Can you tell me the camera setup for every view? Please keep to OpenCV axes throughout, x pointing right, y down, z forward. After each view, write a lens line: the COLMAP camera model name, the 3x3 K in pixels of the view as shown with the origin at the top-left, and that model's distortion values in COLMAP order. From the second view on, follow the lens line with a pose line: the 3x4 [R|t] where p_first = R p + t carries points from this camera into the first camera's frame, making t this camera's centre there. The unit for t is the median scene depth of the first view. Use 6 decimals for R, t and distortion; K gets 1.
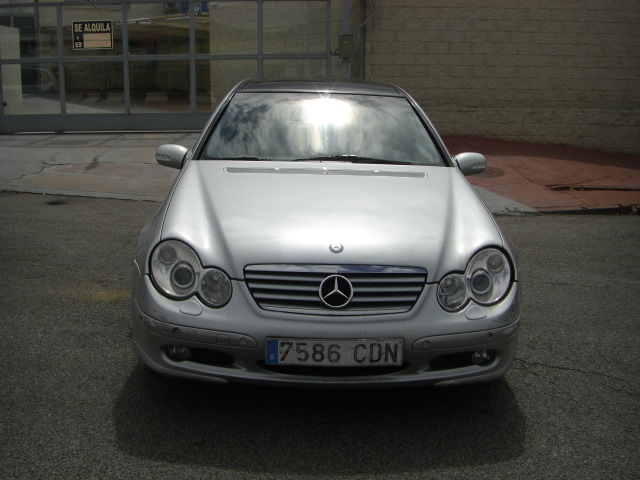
lens RADIAL K [[723.2, 0, 318.6], [0, 723.2, 235.9], [0, 0, 1]] dist [-0.131397, 0.000000]
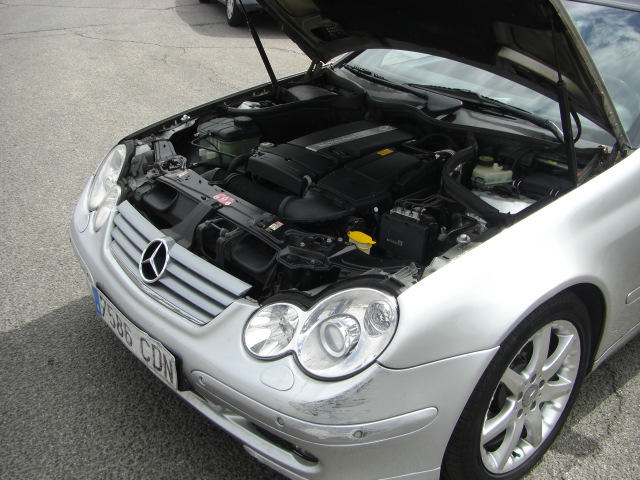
lens RADIAL K [[723.2, 0, 317.2], [0, 723.2, 216.8], [0, 0, 1]] dist [-0.131397, 0.000000]
pose [[0.618623, 0.300552, -0.725930, 0.644335], [-0.203994, 0.953698, 0.221014, -0.162388], [0.758744, 0.011361, 0.651290, 0.637351]]
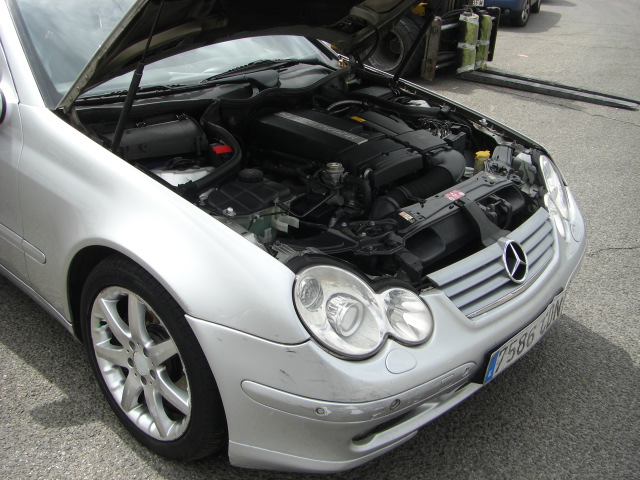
lens RADIAL K [[723.2, 0, 308.9], [0, 723.2, 230.3], [0, 0, 1]] dist [-0.131397, 0.000000]
pose [[0.685537, -0.296393, 0.664974, -0.617243], [0.143017, 0.950407, 0.276176, -0.194535], [-0.713852, -0.094226, 0.693928, 0.624188]]
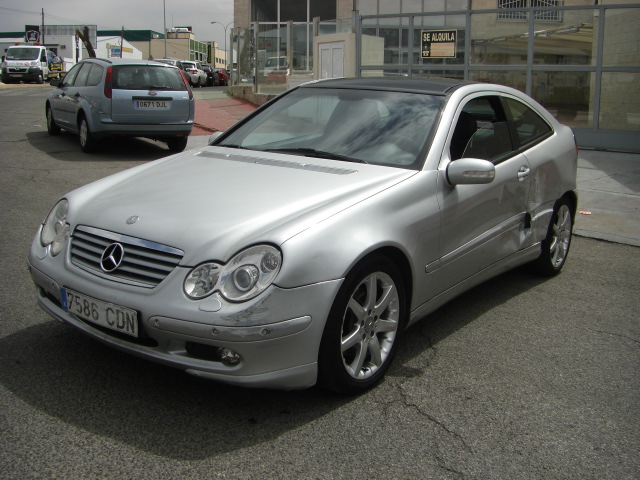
lens RADIAL K [[723.2, 0, 319.7], [0, 723.2, 234.1], [0, 0, 1]] dist [-0.131397, 0.000000]
pose [[0.785771, 0.134240, -0.603774, 0.908658], [-0.150082, 0.988372, 0.024428, -0.031366], [0.600032, 0.071421, 0.796781, 0.320586]]
